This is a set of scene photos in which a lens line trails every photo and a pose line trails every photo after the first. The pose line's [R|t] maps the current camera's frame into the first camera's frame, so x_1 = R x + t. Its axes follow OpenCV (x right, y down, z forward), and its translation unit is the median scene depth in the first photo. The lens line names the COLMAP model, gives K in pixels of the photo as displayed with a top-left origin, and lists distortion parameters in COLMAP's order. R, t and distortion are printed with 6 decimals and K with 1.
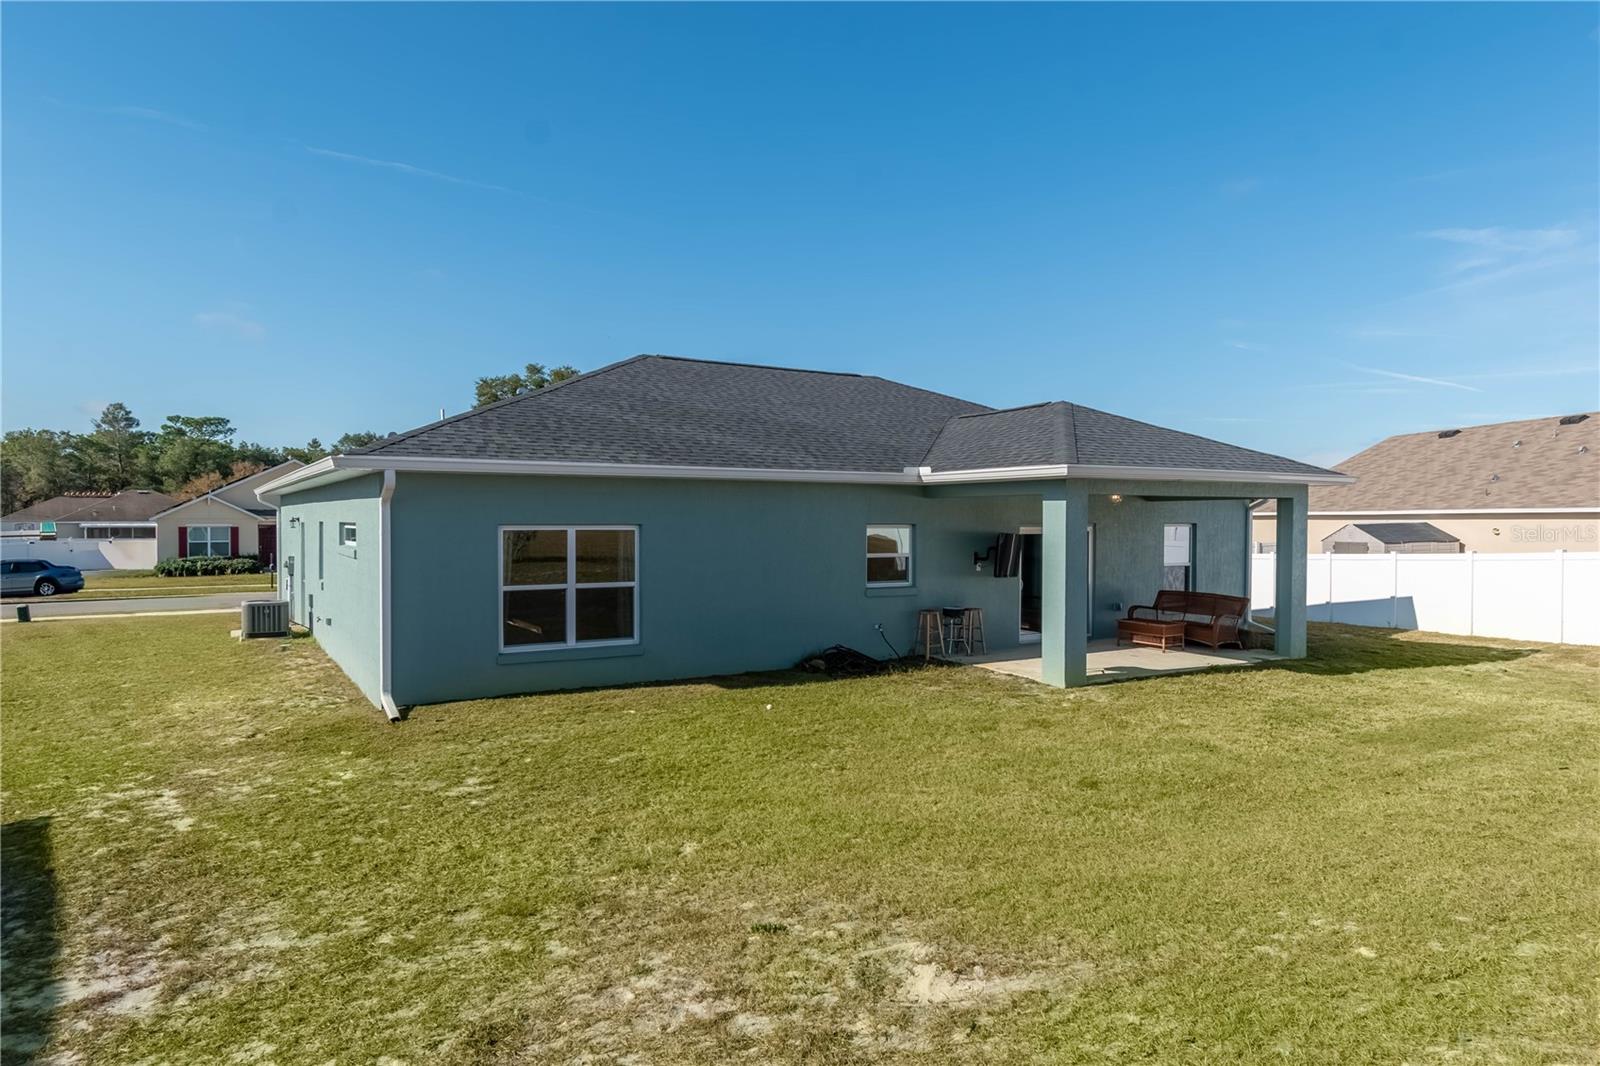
lens RADIAL K [[985.6, 0, 799.3], [0, 985.6, 534.9], [0, 0, 1]] dist [-0.004046, 0.000027]
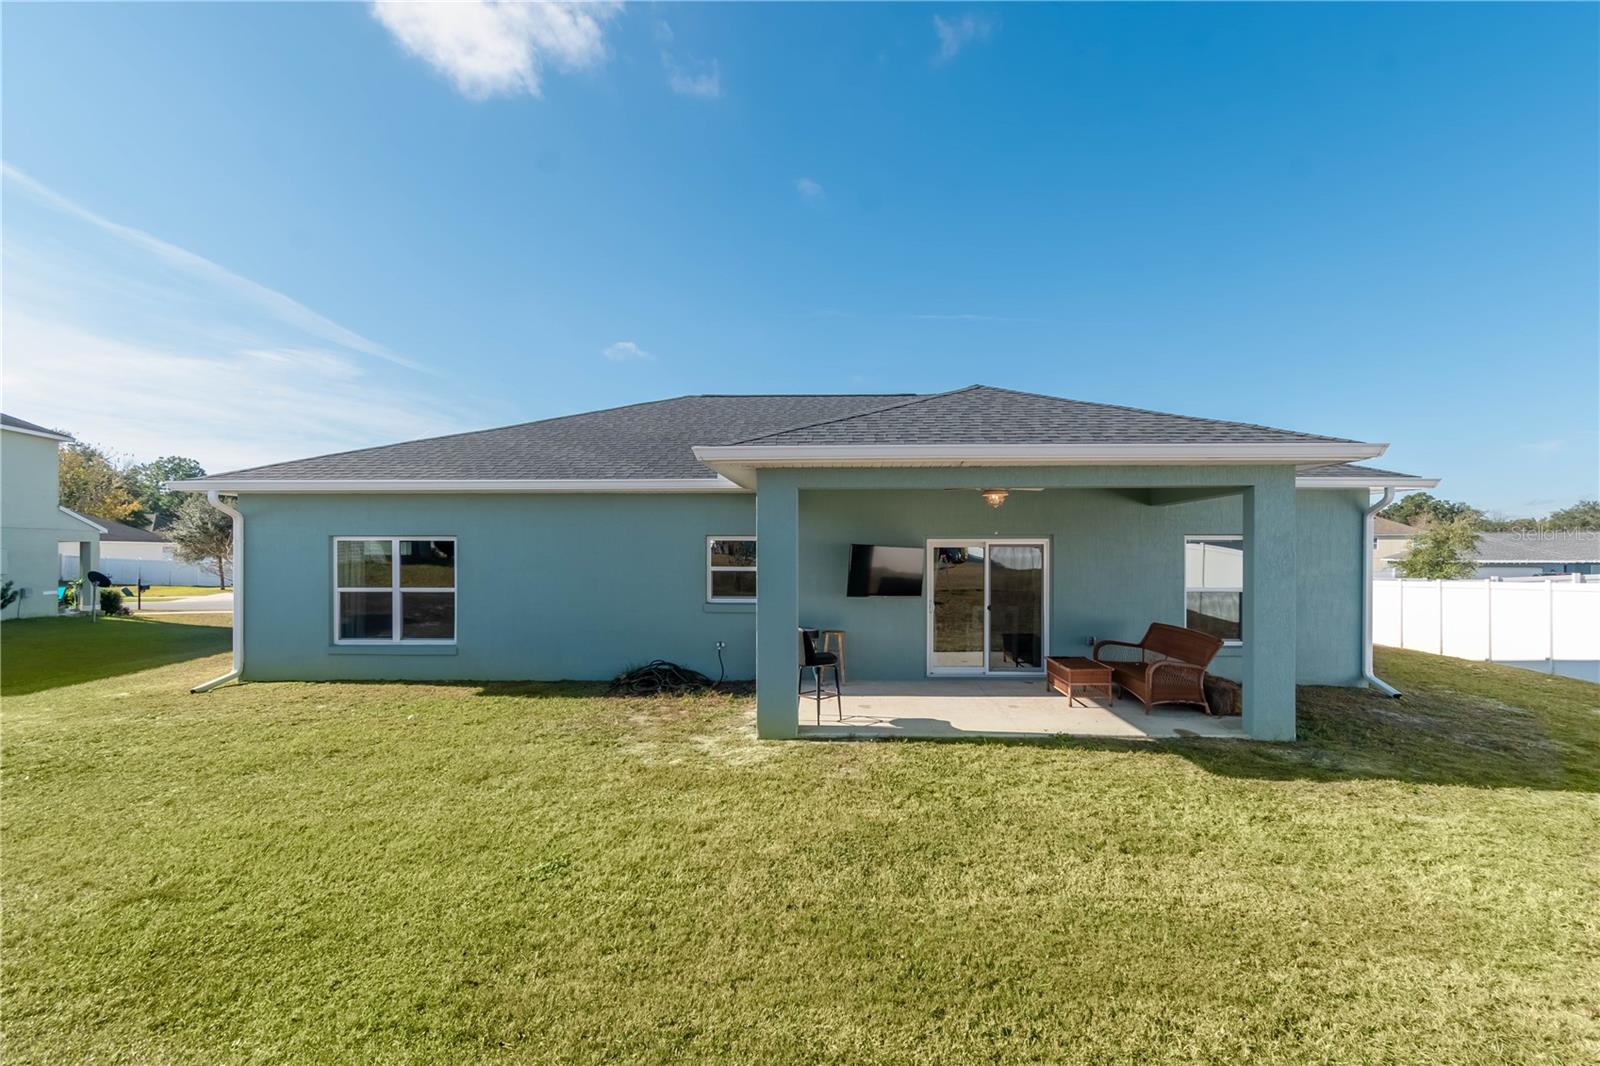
lens RADIAL K [[718.2, 0, 816.8], [0, 718.2, 542.6], [0, 0, 1]] dist [0.004503, -0.001863]
pose [[0.842234, -0.007807, -0.539056, 0.467620], [-0.008013, 0.999603, -0.026997, 0.012158], [0.539053, 0.027057, 0.841837, 0.421345]]
